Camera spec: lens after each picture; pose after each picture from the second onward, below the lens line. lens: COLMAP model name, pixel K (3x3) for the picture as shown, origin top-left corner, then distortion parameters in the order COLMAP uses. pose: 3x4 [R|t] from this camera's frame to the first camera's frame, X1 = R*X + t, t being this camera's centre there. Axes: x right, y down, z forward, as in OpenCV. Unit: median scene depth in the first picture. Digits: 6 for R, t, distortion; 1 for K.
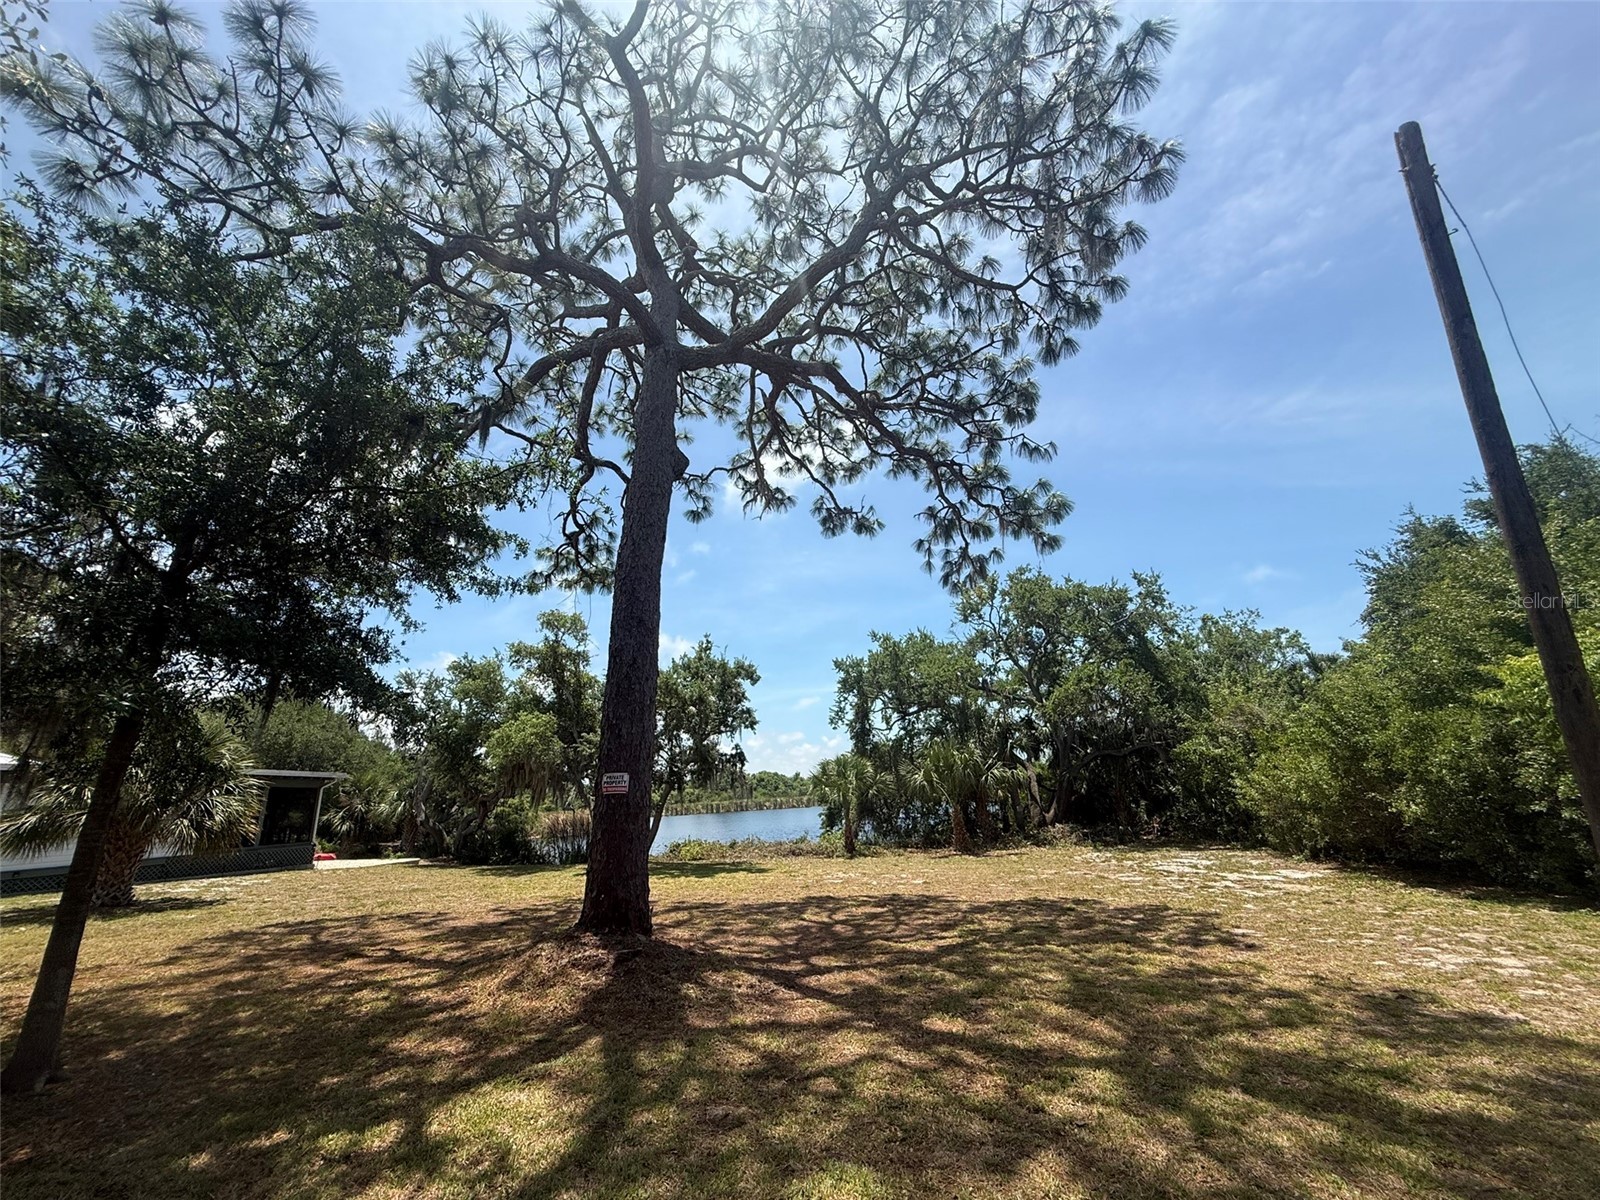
lens RADIAL K [[633.6, 0, 800.0], [0, 633.6, 600.0], [0, 0, 1]] dist [0.001634, 0.000045]
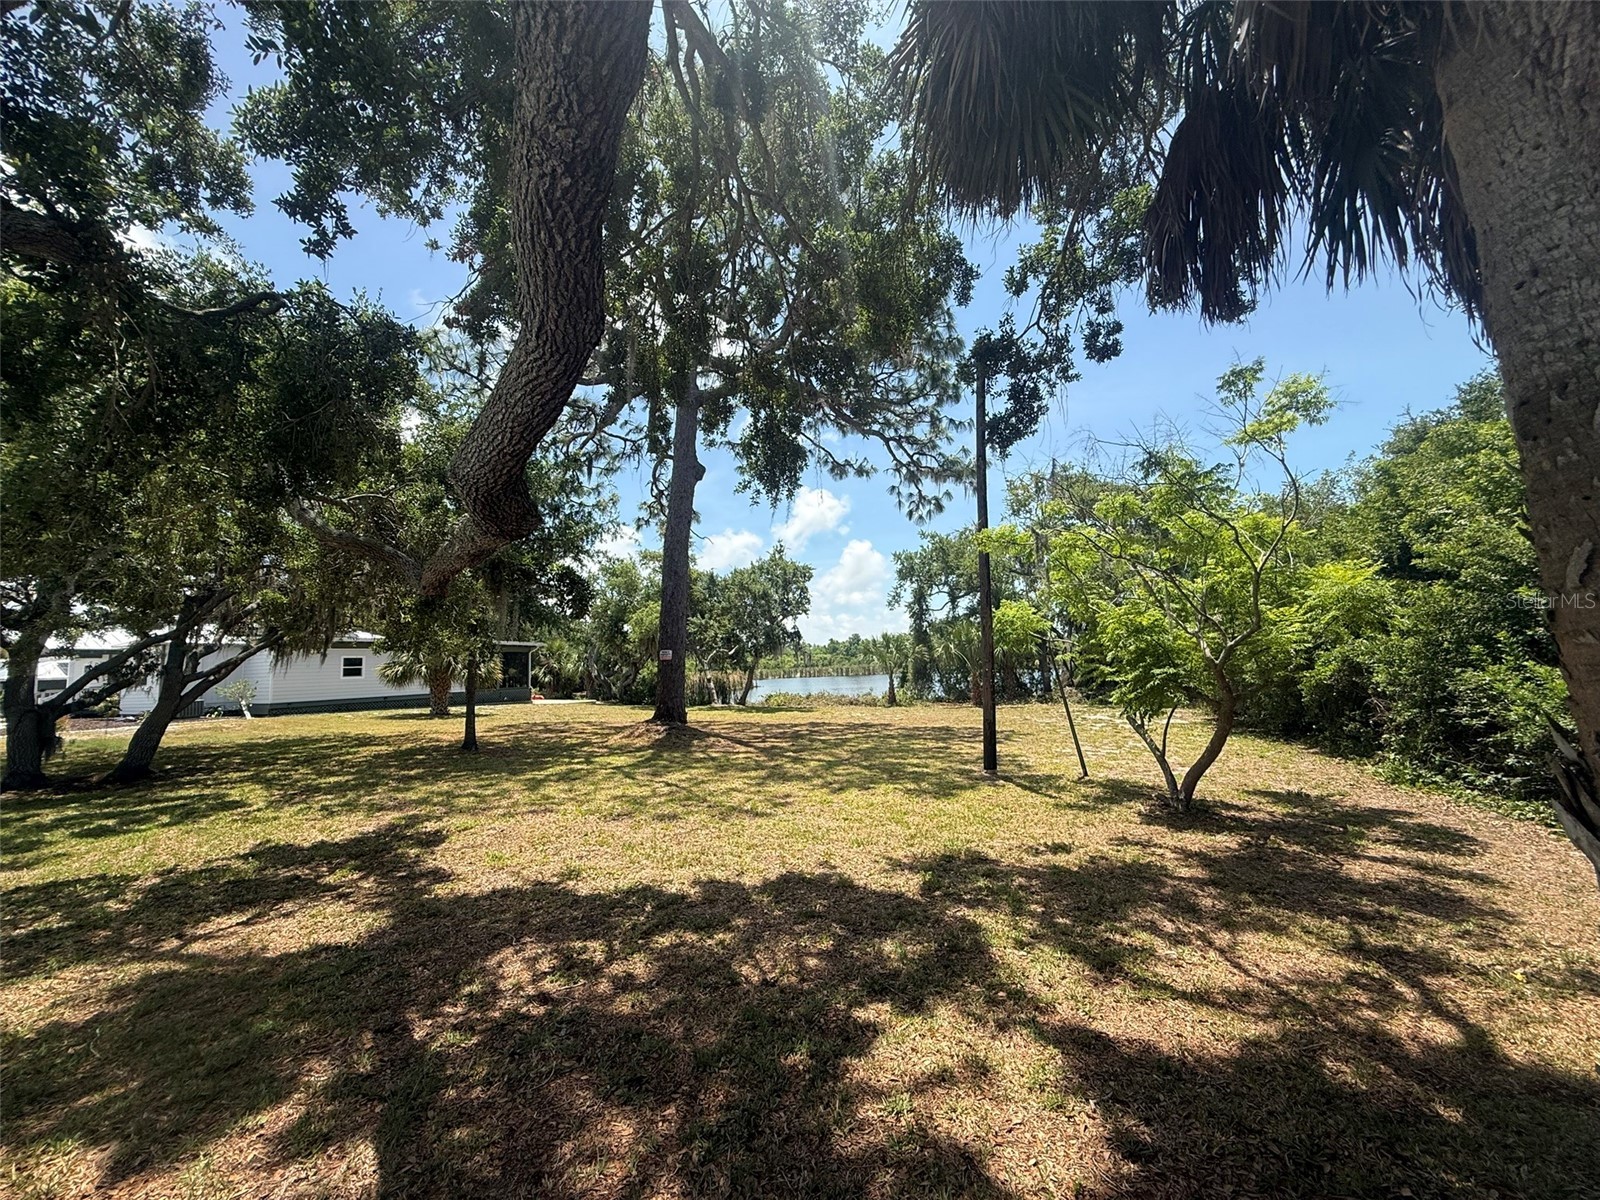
lens RADIAL K [[633.6, 0, 800.0], [0, 633.6, 600.0], [0, 0, 1]] dist [0.001634, 0.000045]
pose [[0.977309, -0.007667, -0.211678, 0.162802], [0.050287, 0.979171, 0.196709, -0.076813], [0.205761, -0.202891, 0.957339, -0.242269]]
